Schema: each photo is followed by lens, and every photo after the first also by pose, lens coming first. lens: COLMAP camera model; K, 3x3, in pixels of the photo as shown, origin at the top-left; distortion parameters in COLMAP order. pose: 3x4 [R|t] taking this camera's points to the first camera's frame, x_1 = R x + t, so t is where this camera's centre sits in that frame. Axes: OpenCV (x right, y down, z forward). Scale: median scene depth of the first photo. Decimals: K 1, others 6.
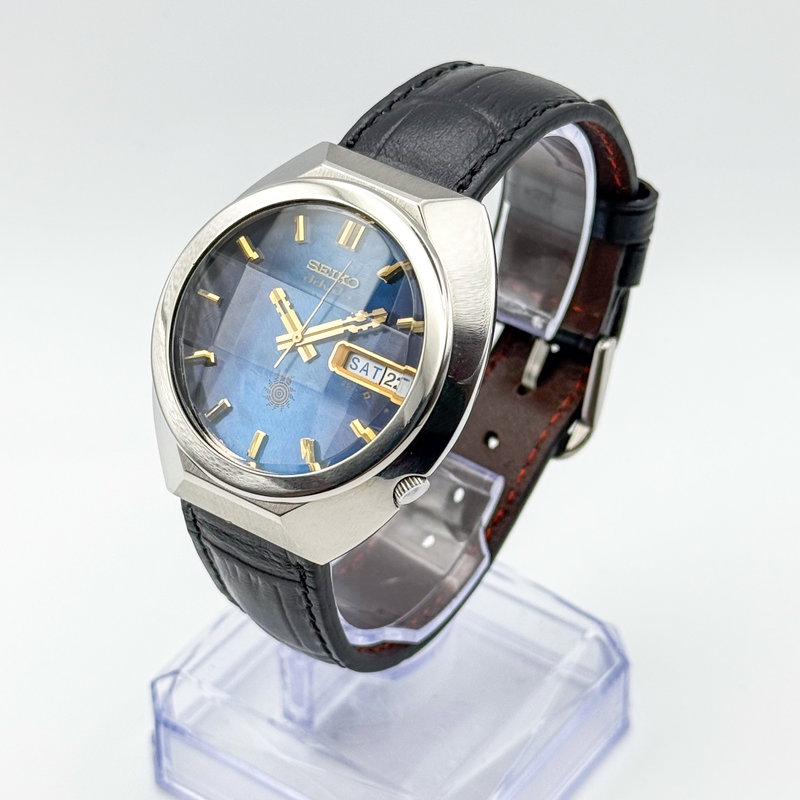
lens RADIAL K [[2101.9, 0, 400.0], [0, 2101.9, 400.0], [0, 0, 1]] dist [0.054305, -0.587066]
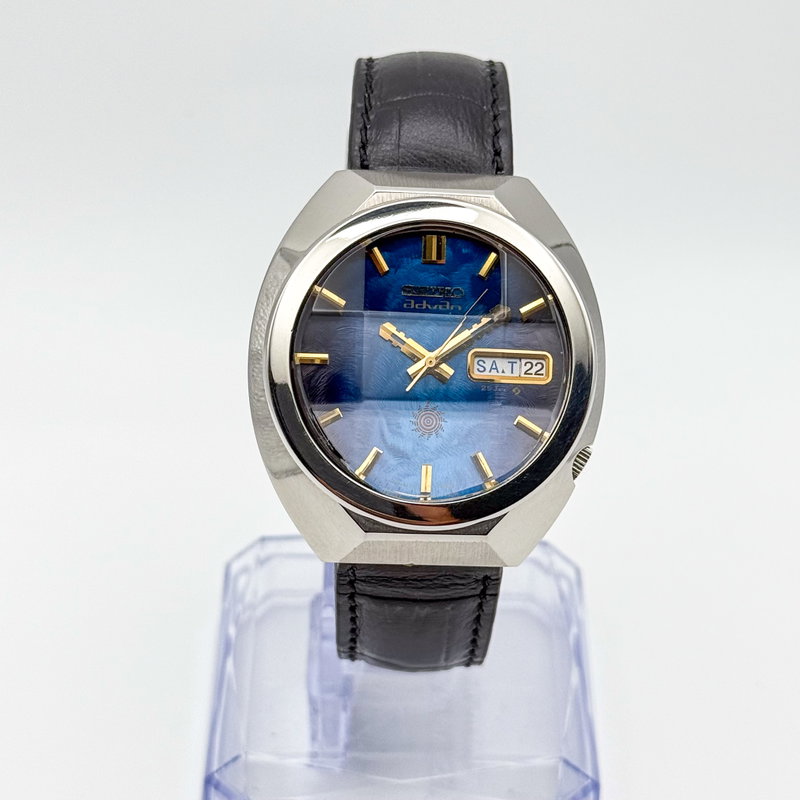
lens RADIAL K [[2101.9, 0, 400.0], [0, 2101.9, 400.0], [0, 0, 1]] dist [0.054305, -0.587066]
pose [[0.824800, -0.352889, 0.441786, -0.481769], [0.336901, 0.934212, 0.117245, -0.127960], [-0.454096, 0.052135, 0.889426, 0.121001]]
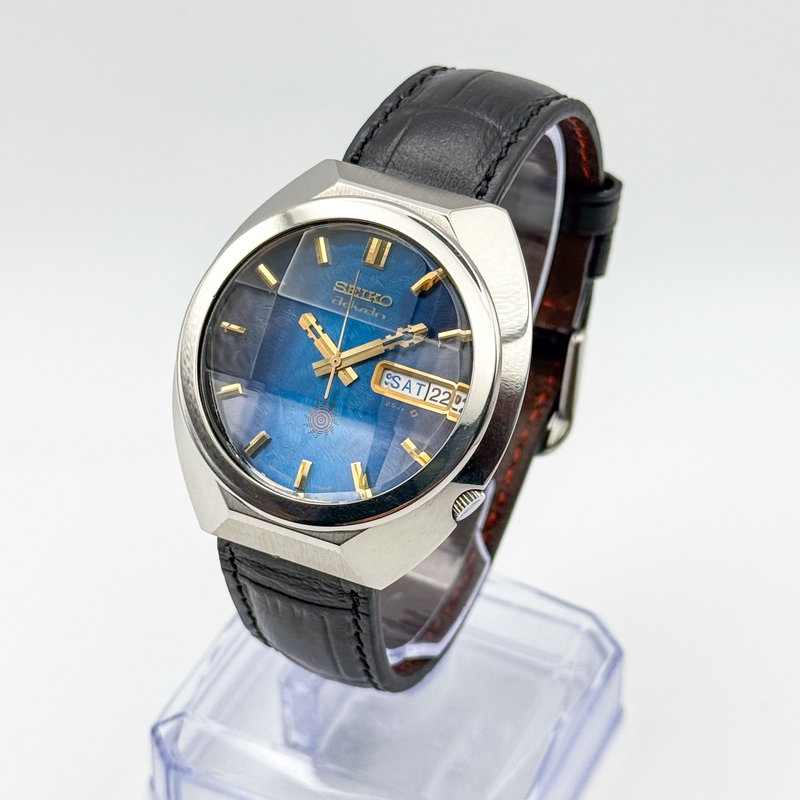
lens RADIAL K [[2101.9, 0, 400.0], [0, 2101.9, 400.0], [0, 0, 1]] dist [0.054305, -0.587066]
pose [[0.985117, -0.099337, 0.140276, -0.150899], [0.098860, 0.995047, 0.010382, -0.018156], [-0.140612, 0.003640, 0.990058, 0.026445]]
